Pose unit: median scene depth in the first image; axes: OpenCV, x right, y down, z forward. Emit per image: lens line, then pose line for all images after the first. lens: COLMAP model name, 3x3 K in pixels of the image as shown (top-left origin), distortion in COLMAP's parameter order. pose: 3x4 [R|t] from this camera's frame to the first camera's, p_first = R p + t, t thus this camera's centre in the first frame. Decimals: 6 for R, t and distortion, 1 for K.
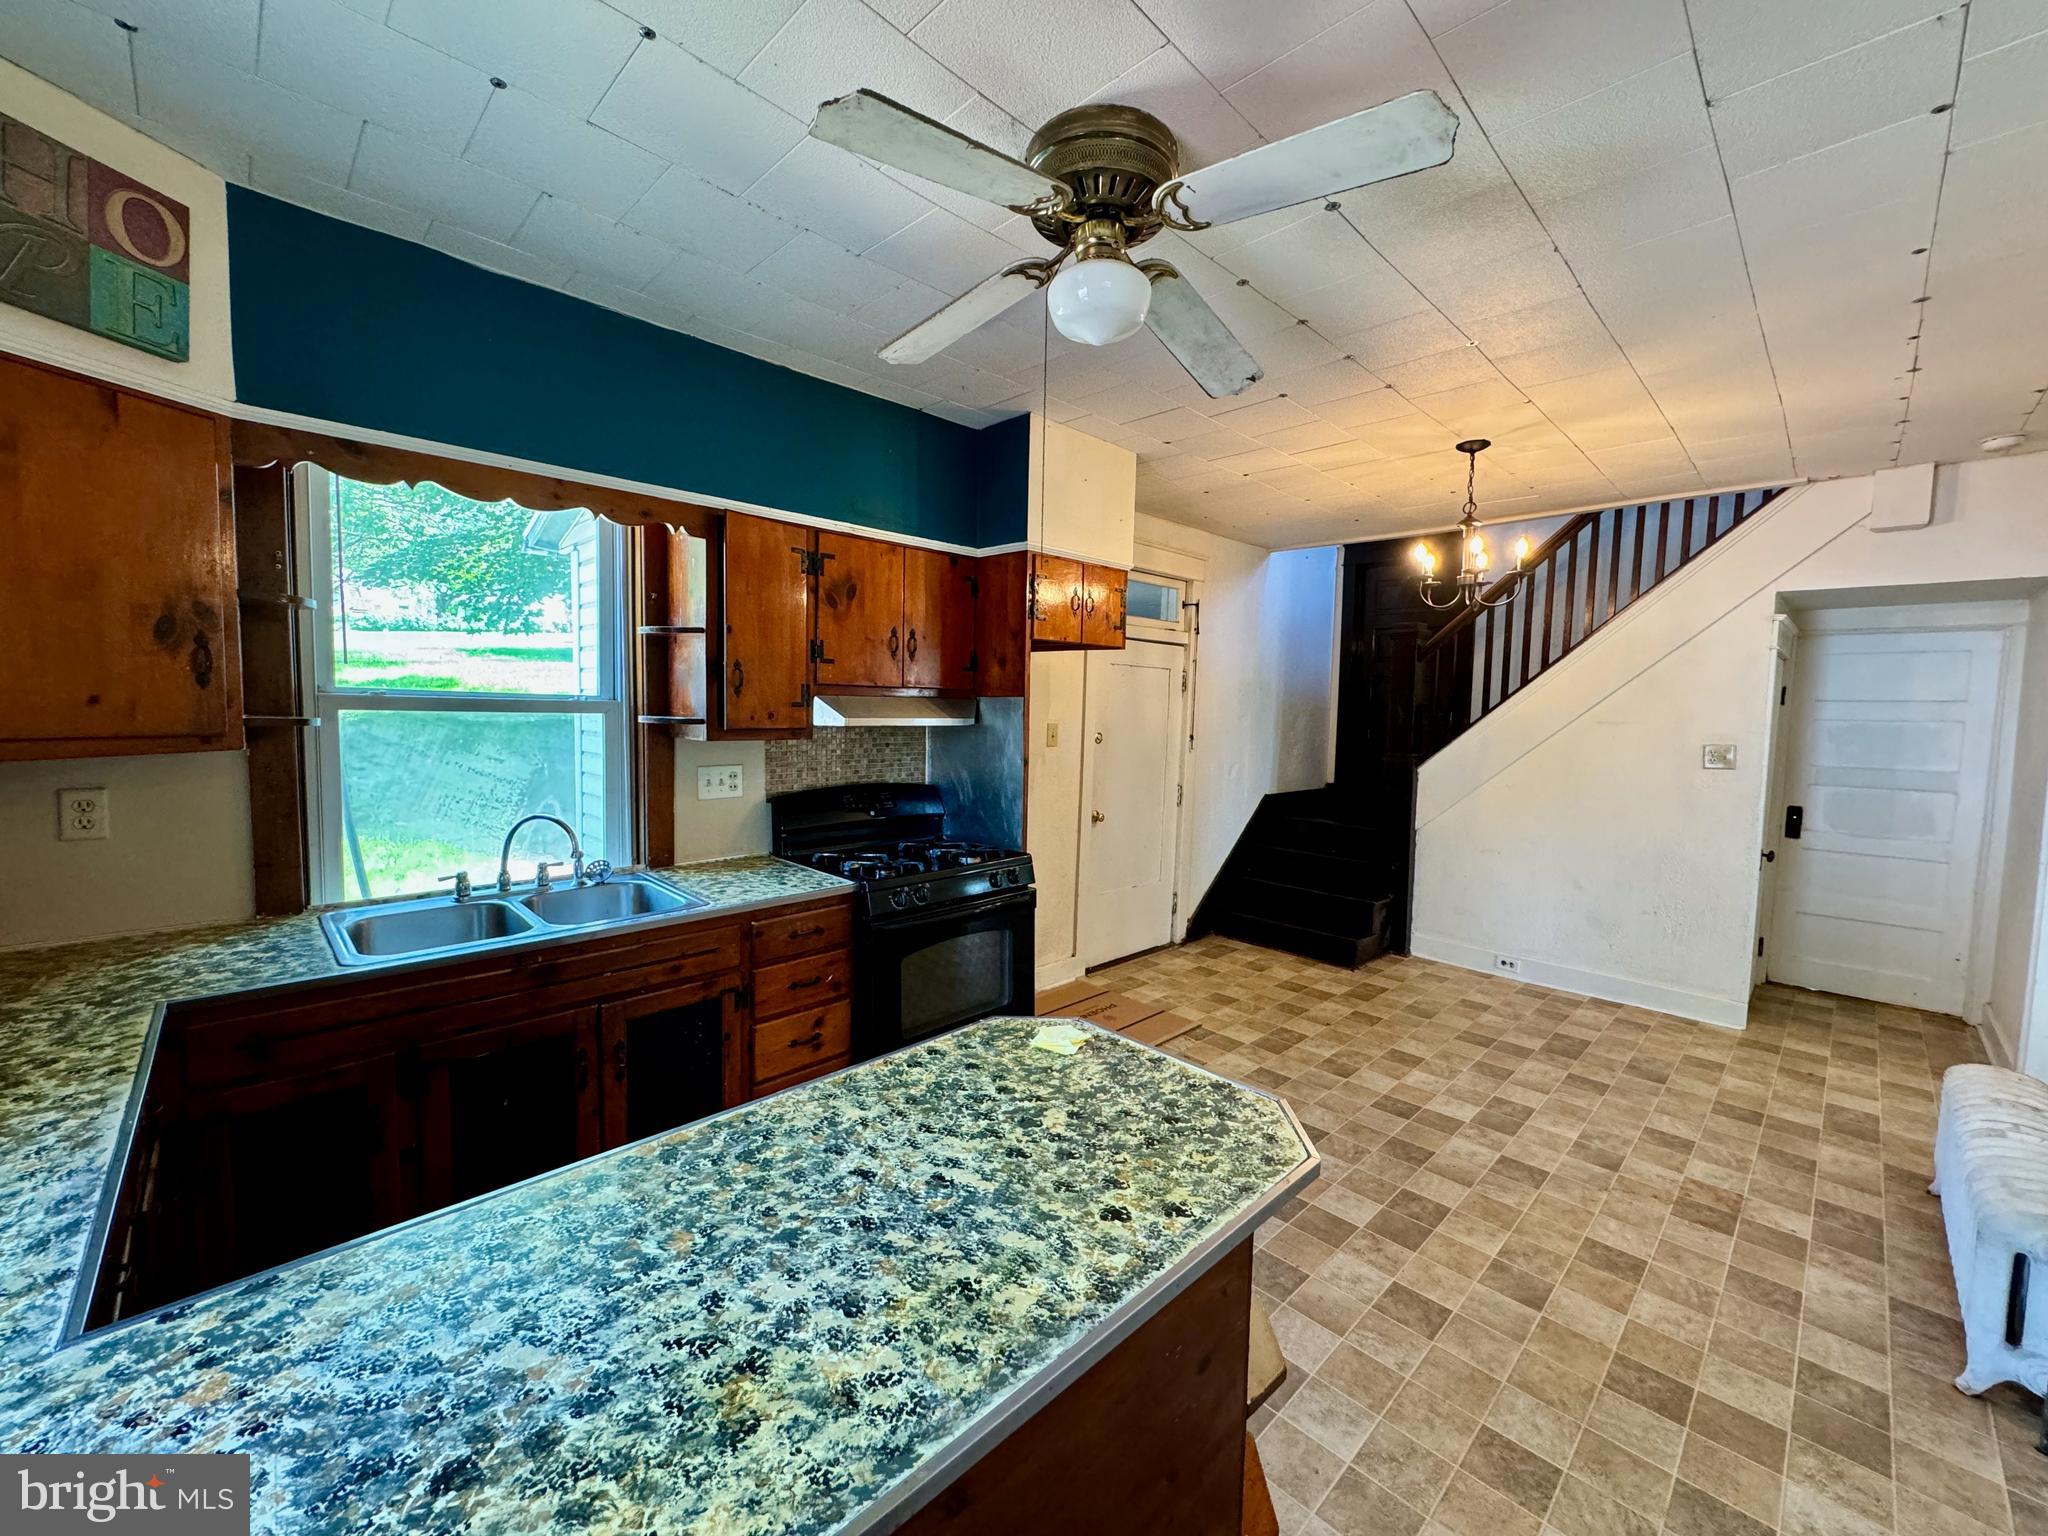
lens RADIAL K [[814.3, 0, 1023.2], [0, 814.3, 760.8], [0, 0, 1]] dist [-0.000652, 0.000005]
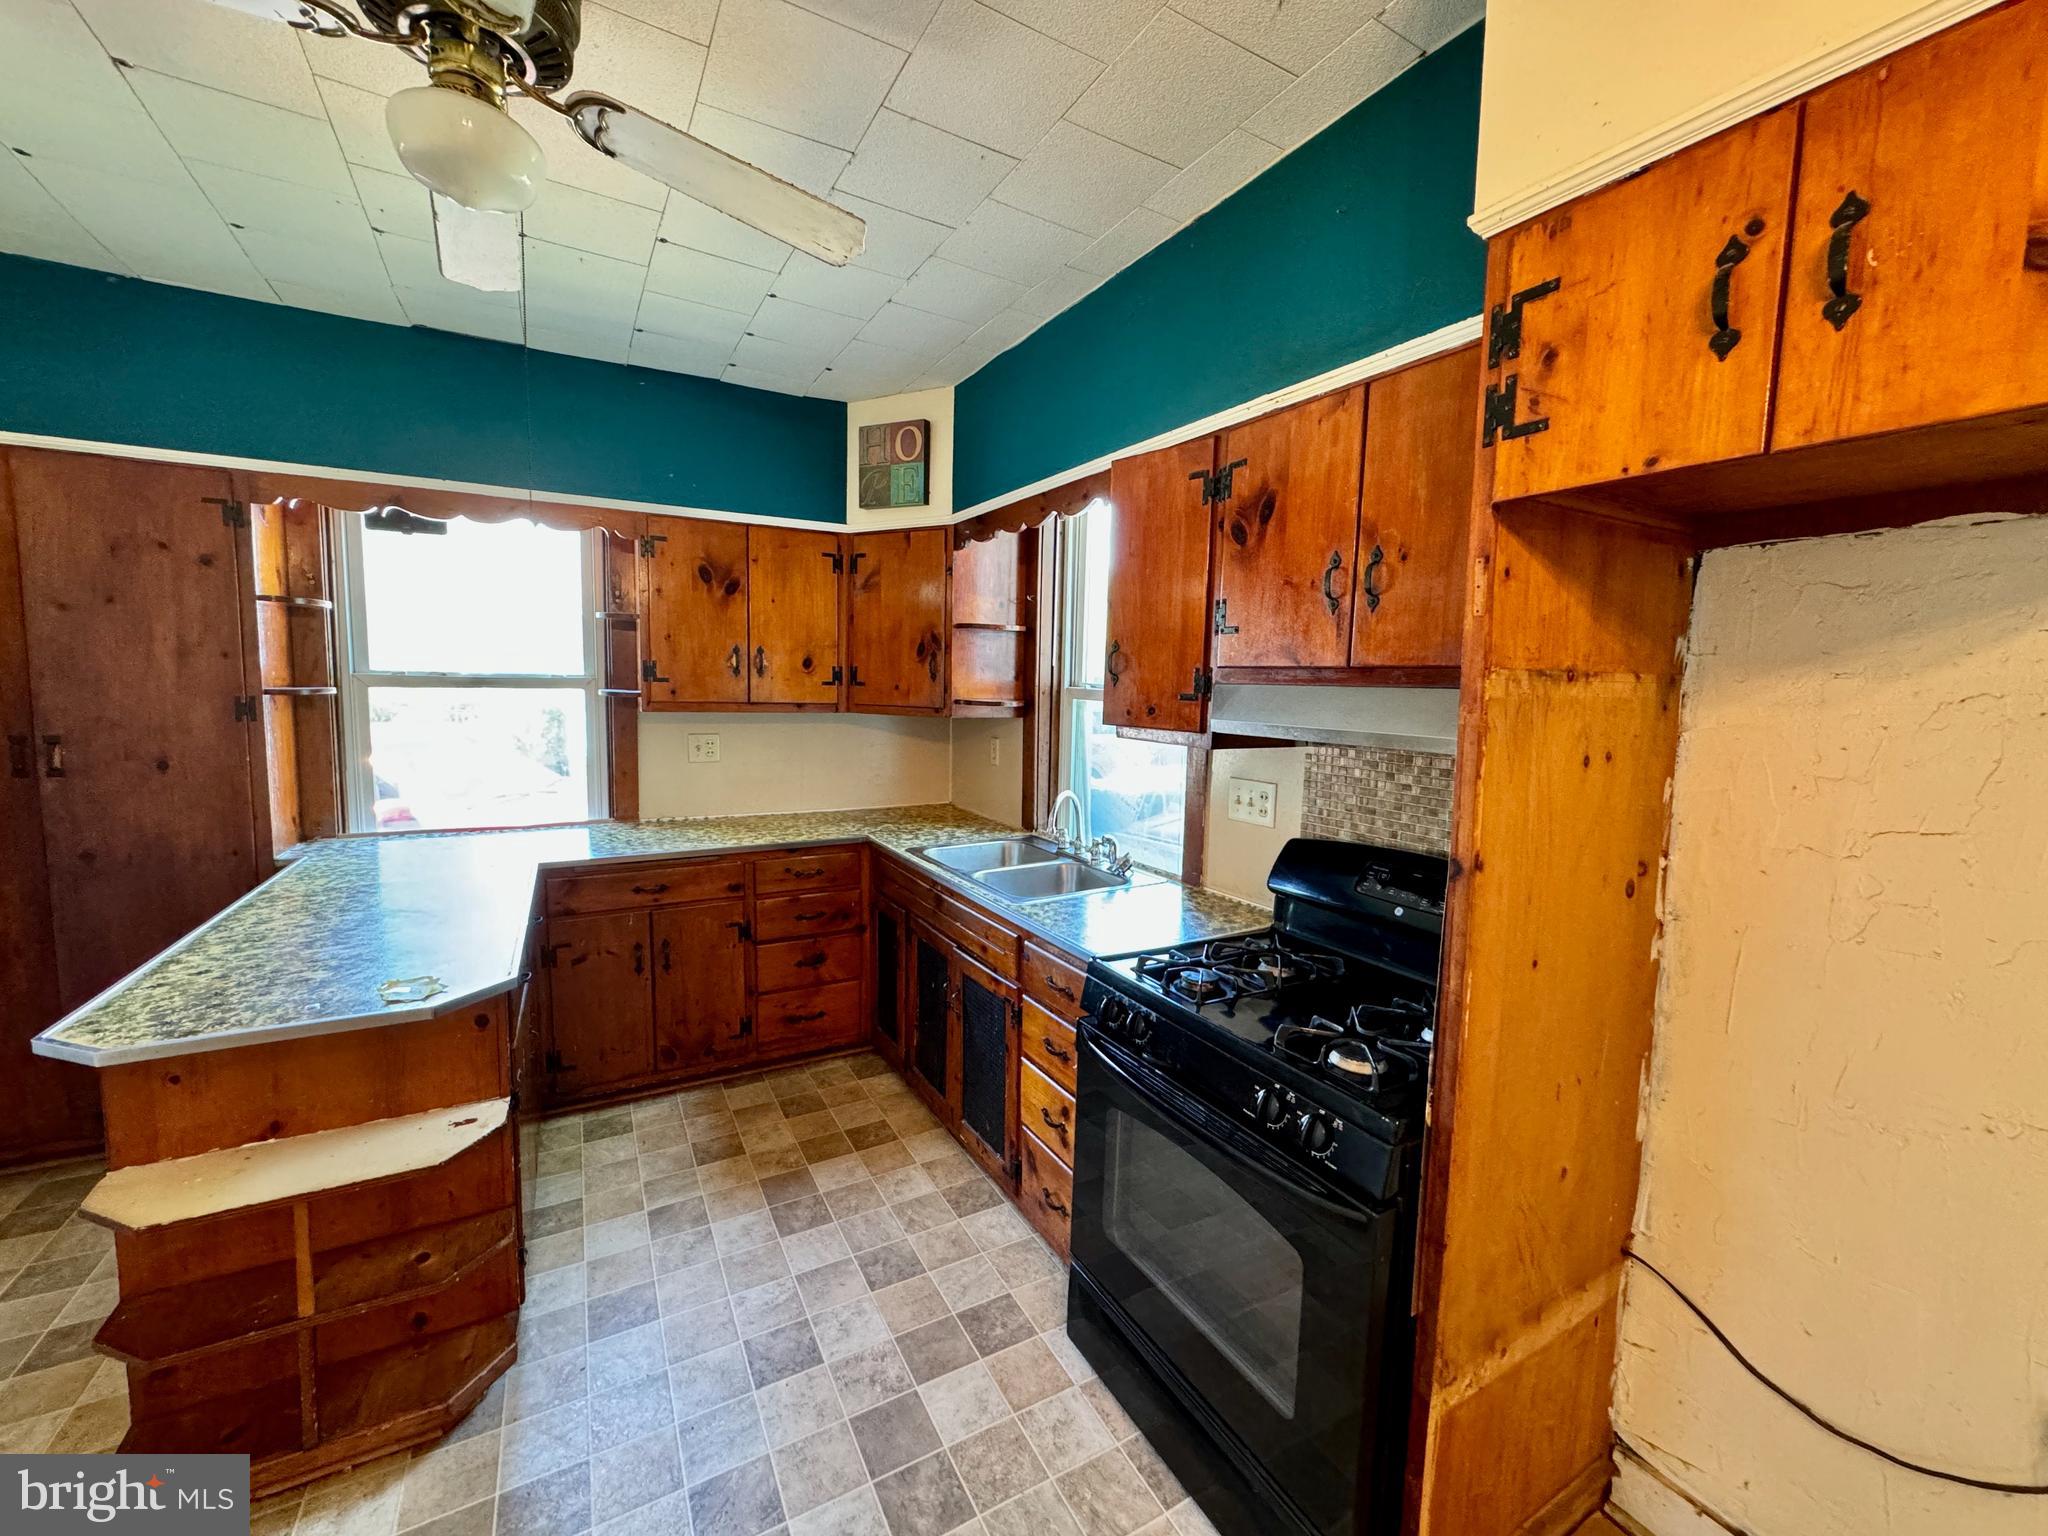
lens RADIAL K [[814.3, 0, 1023.2], [0, 814.3, 760.8], [0, 0, 1]] dist [-0.000652, 0.000005]
pose [[-0.255495, 0.069266, -0.964326, 0.774571], [-0.098469, 0.990379, 0.097226, -0.121972], [0.961783, 0.119797, -0.246216, 1.833809]]
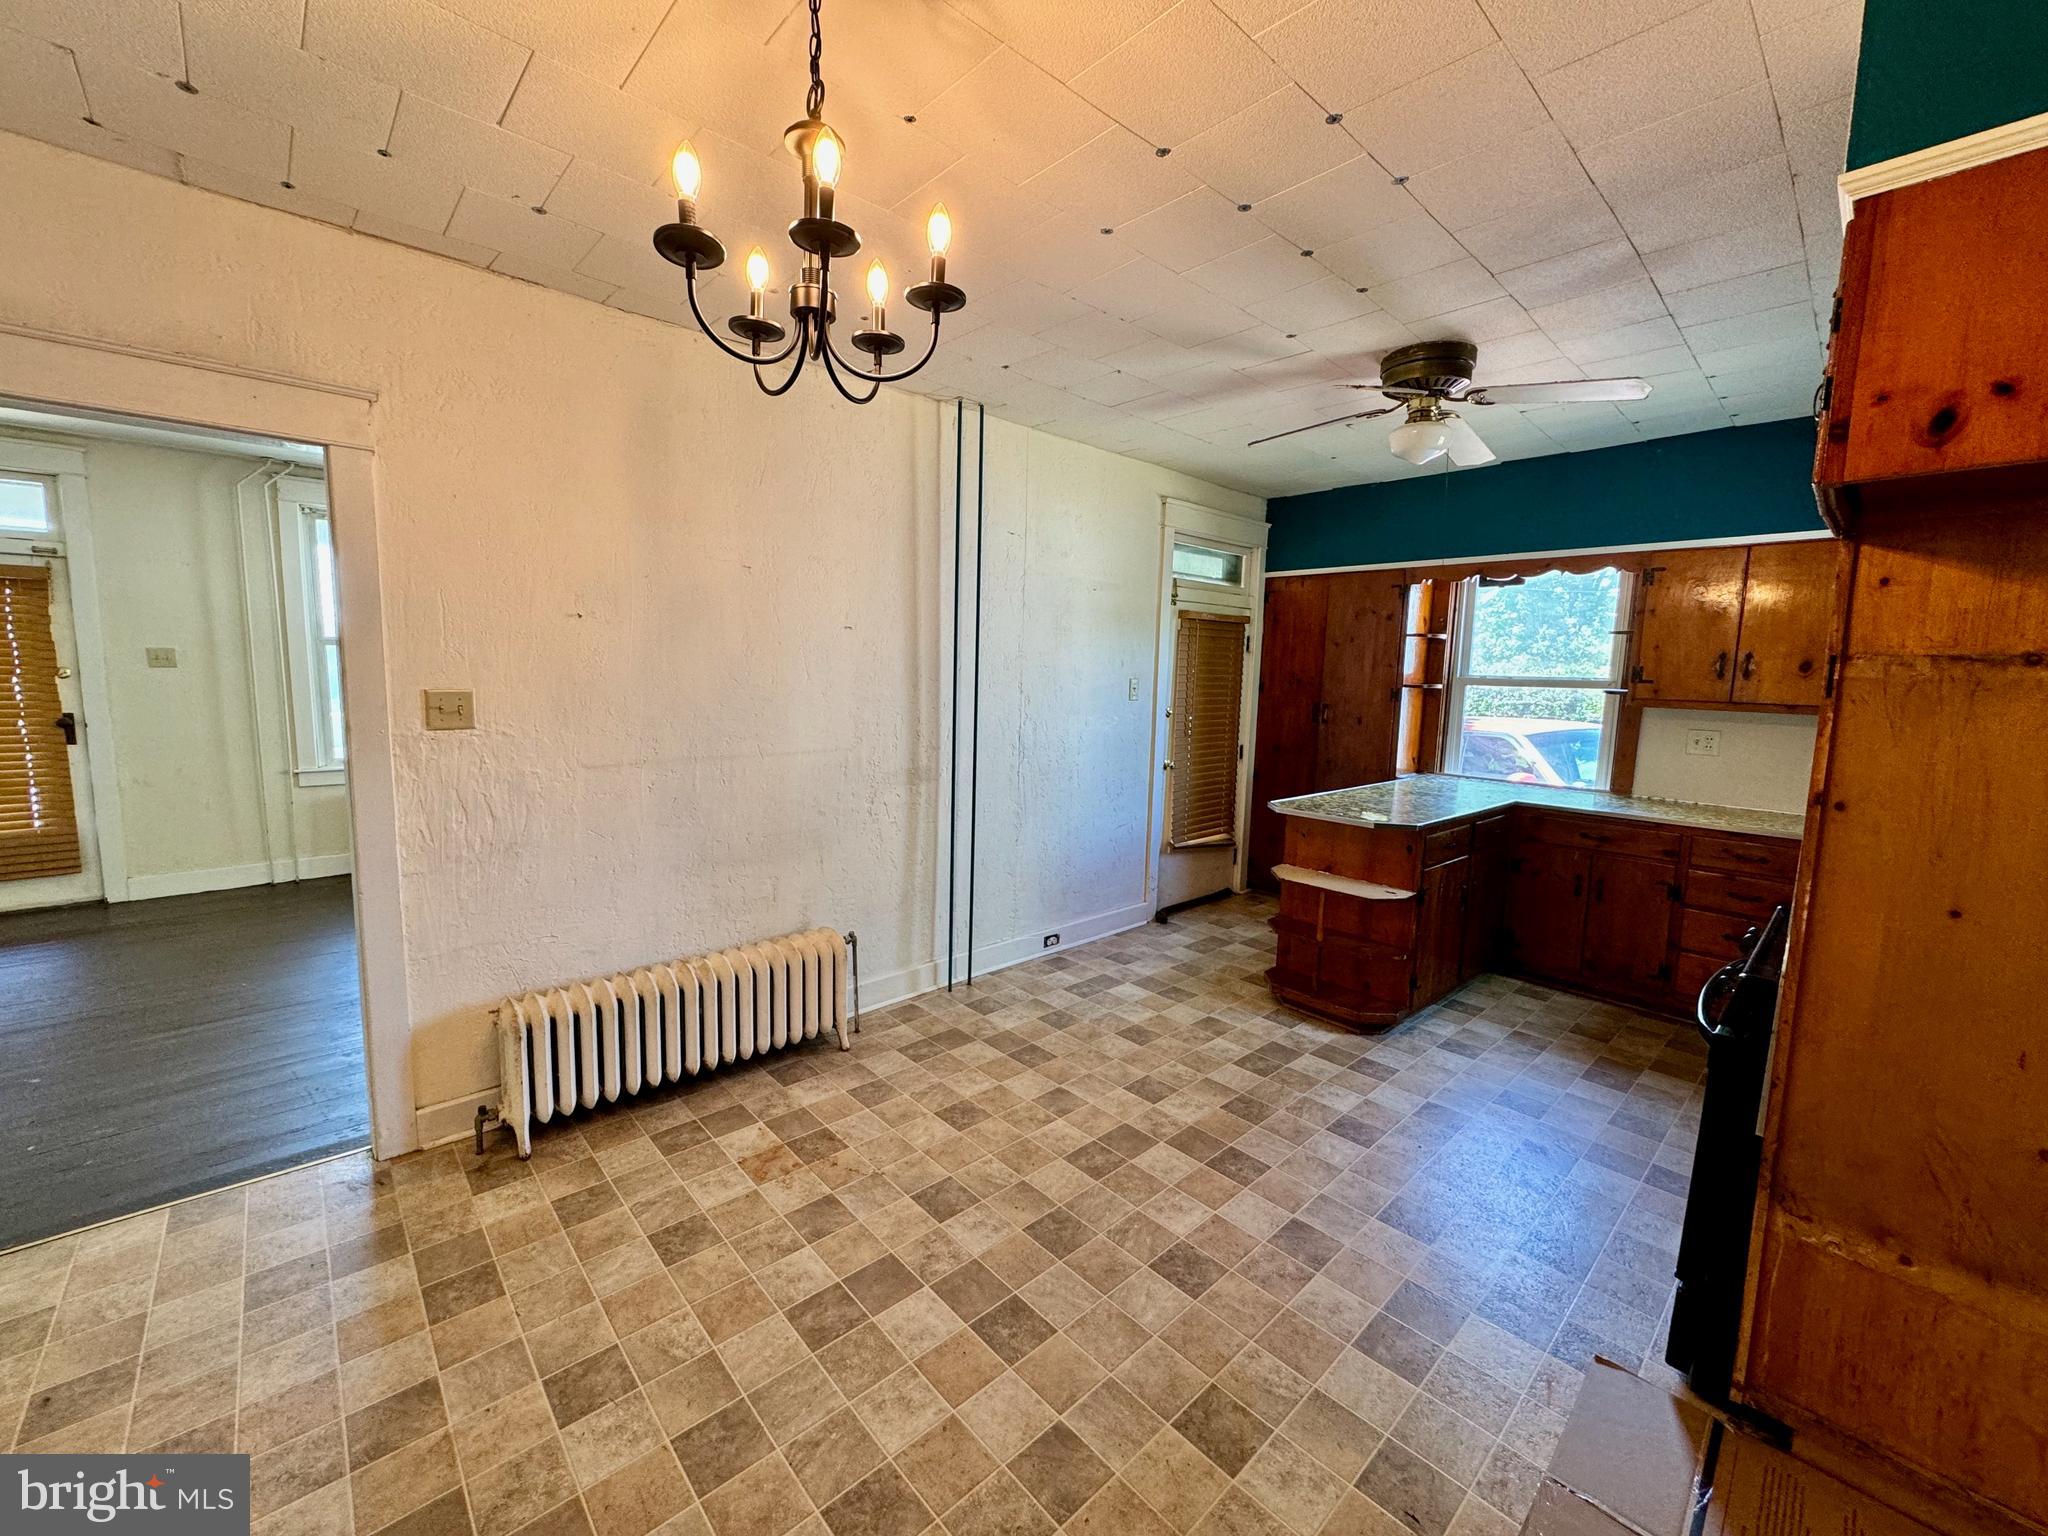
lens RADIAL K [[814.3, 0, 1023.2], [0, 814.3, 760.8], [0, 0, 1]] dist [-0.000652, 0.000005]
pose [[-0.998662, -0.047368, 0.020754, 0.913200], [-0.042565, 0.980796, 0.190336, -0.190941], [-0.029371, 0.189198, -0.981500, 2.998844]]
